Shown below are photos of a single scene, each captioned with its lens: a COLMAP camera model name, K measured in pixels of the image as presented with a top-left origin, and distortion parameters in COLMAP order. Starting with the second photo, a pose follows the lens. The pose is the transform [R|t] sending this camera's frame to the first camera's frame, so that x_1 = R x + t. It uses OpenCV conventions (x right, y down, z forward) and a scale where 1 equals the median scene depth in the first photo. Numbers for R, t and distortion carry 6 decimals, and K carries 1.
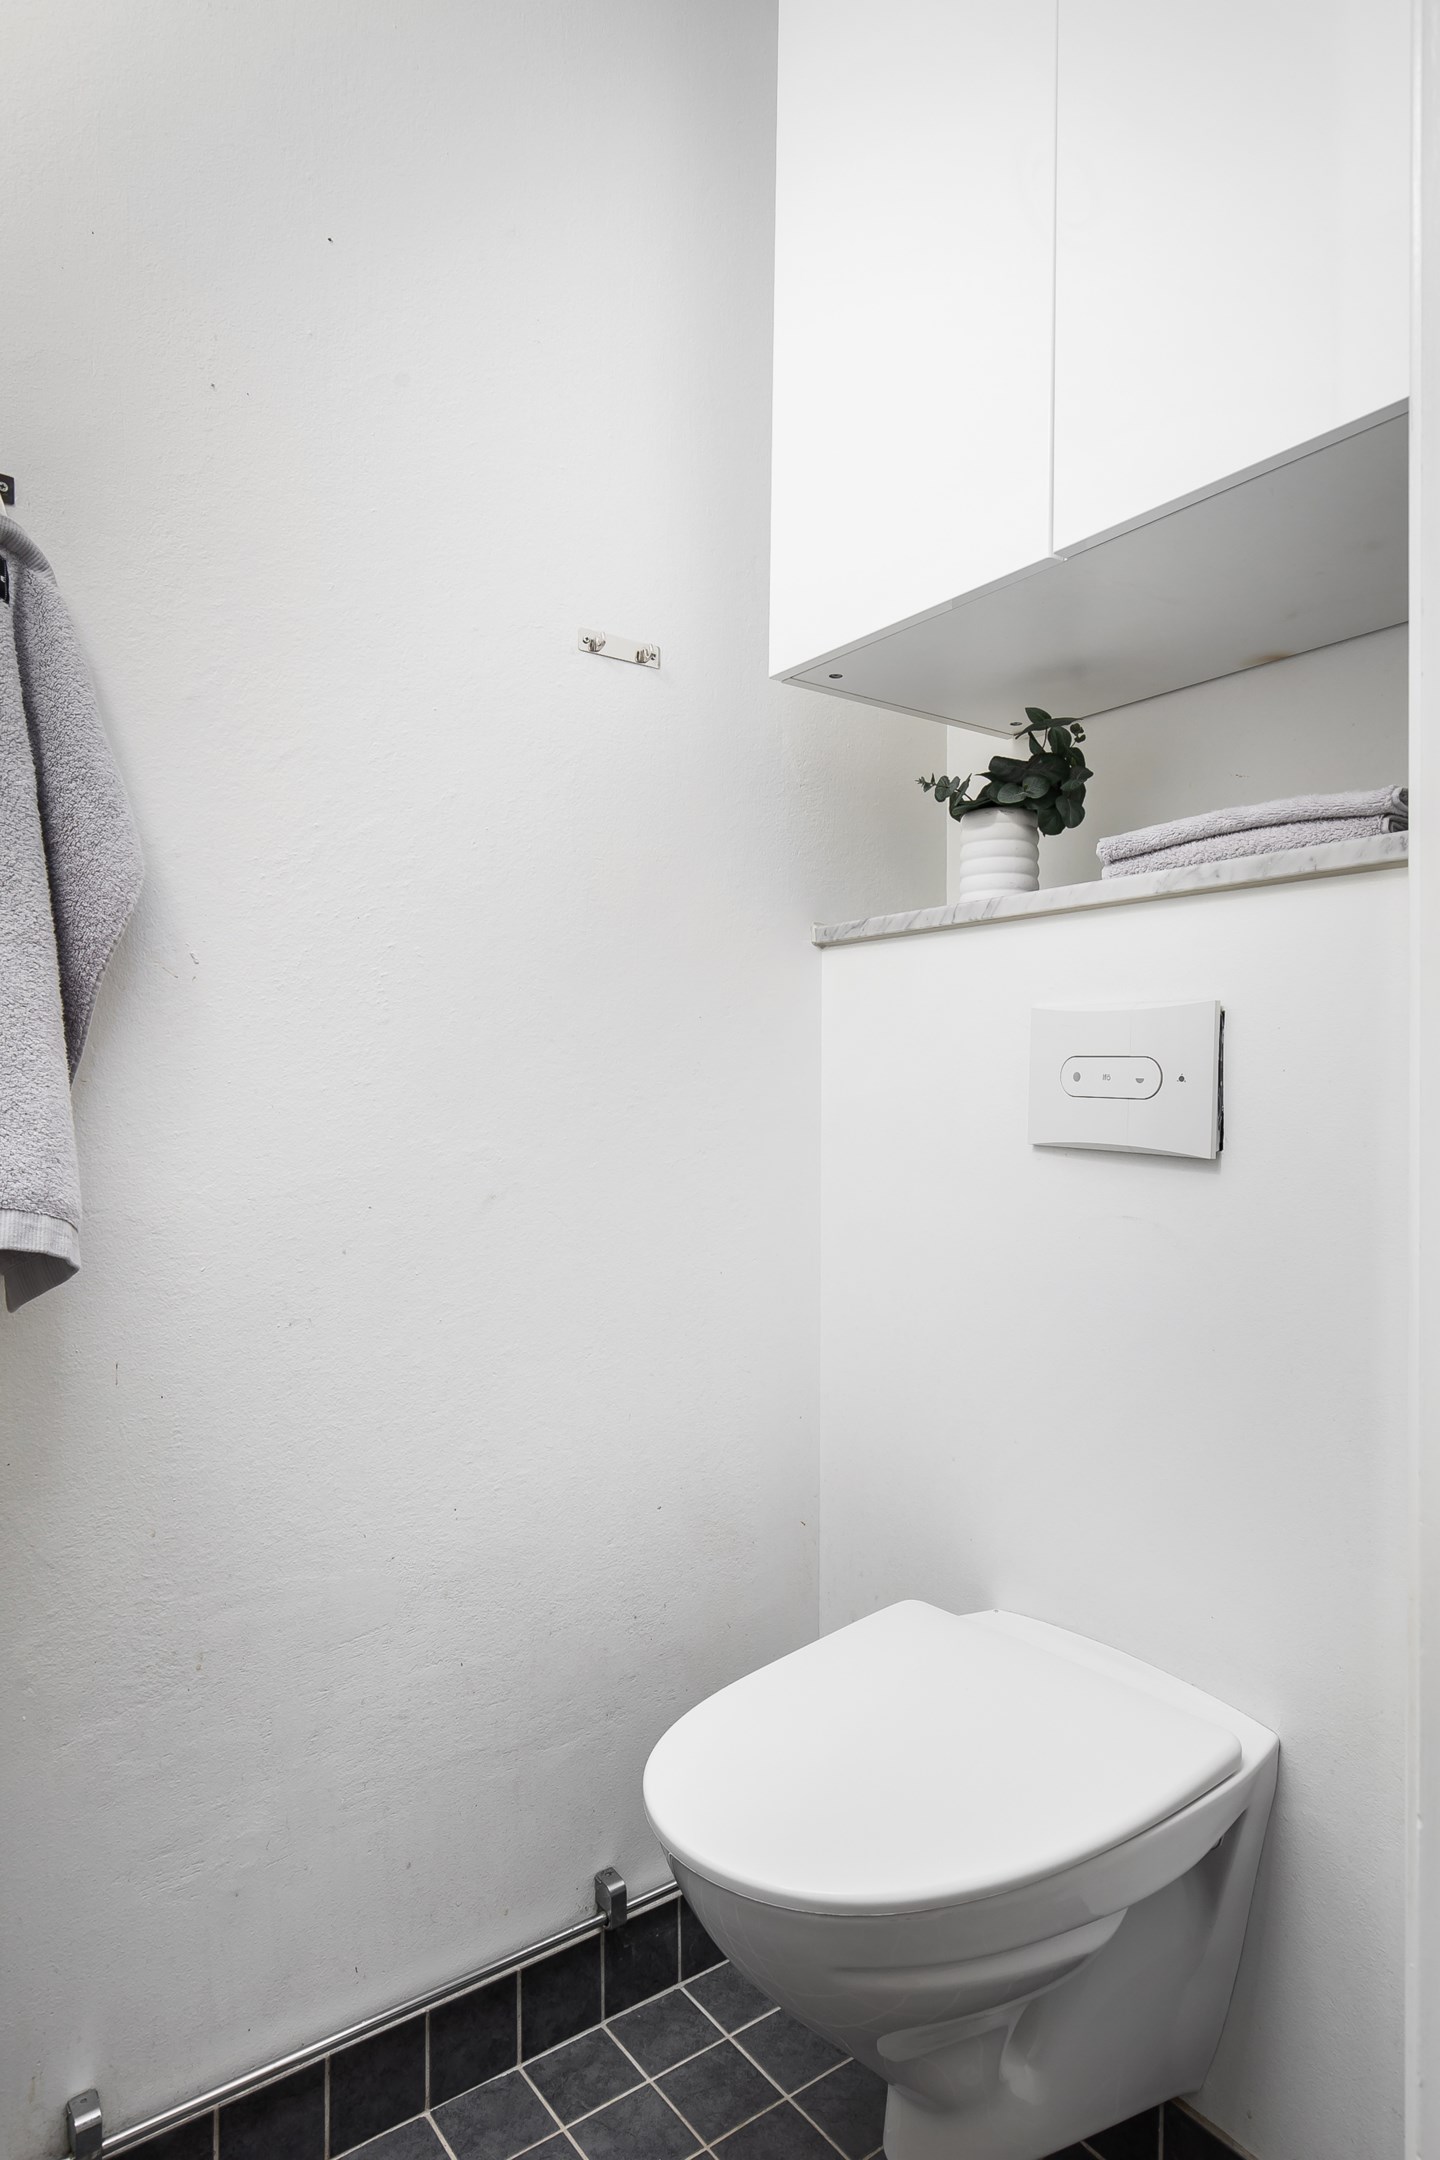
lens RADIAL K [[1263.1, 0, 724.7], [0, 1263.1, 1080.3], [0, 0, 1]] dist [-0.007173, -0.000118]
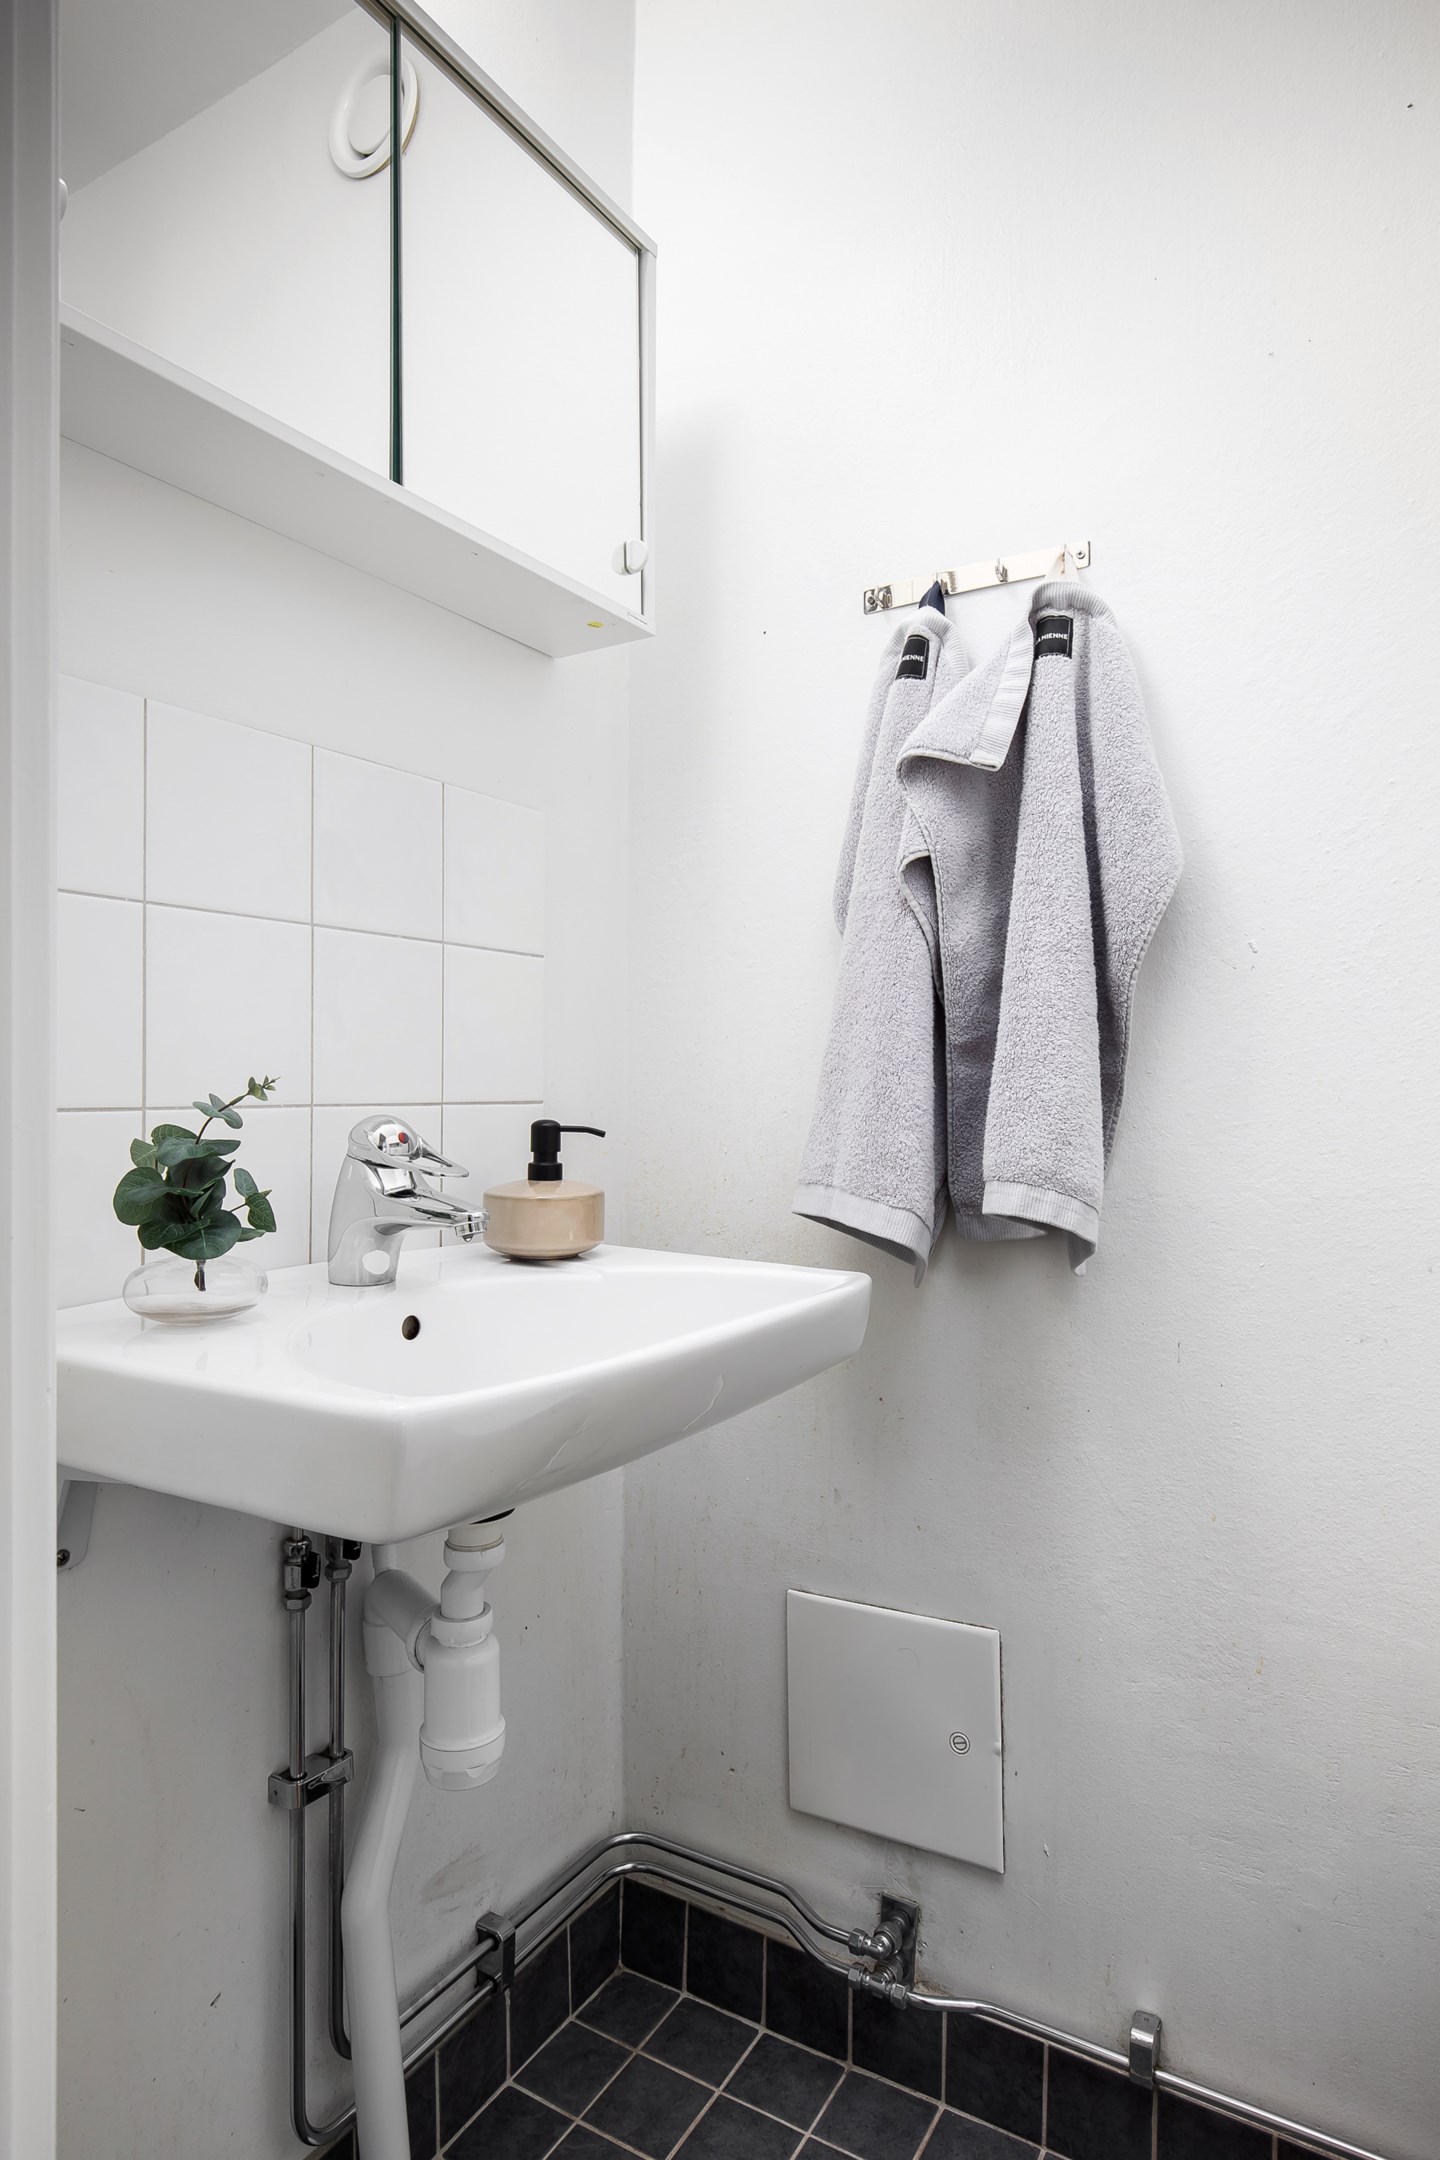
lens RADIAL K [[1263.1, 0, 720.0], [0, 1263.1, 1081.1], [0, 0, 1]] dist [-0.007173, -0.000118]
pose [[0.369890, -0.003266, -0.929070, 0.370227], [0.003367, 0.999992, -0.002174, 0.009137], [0.929070, -0.002324, 0.369898, 0.272772]]
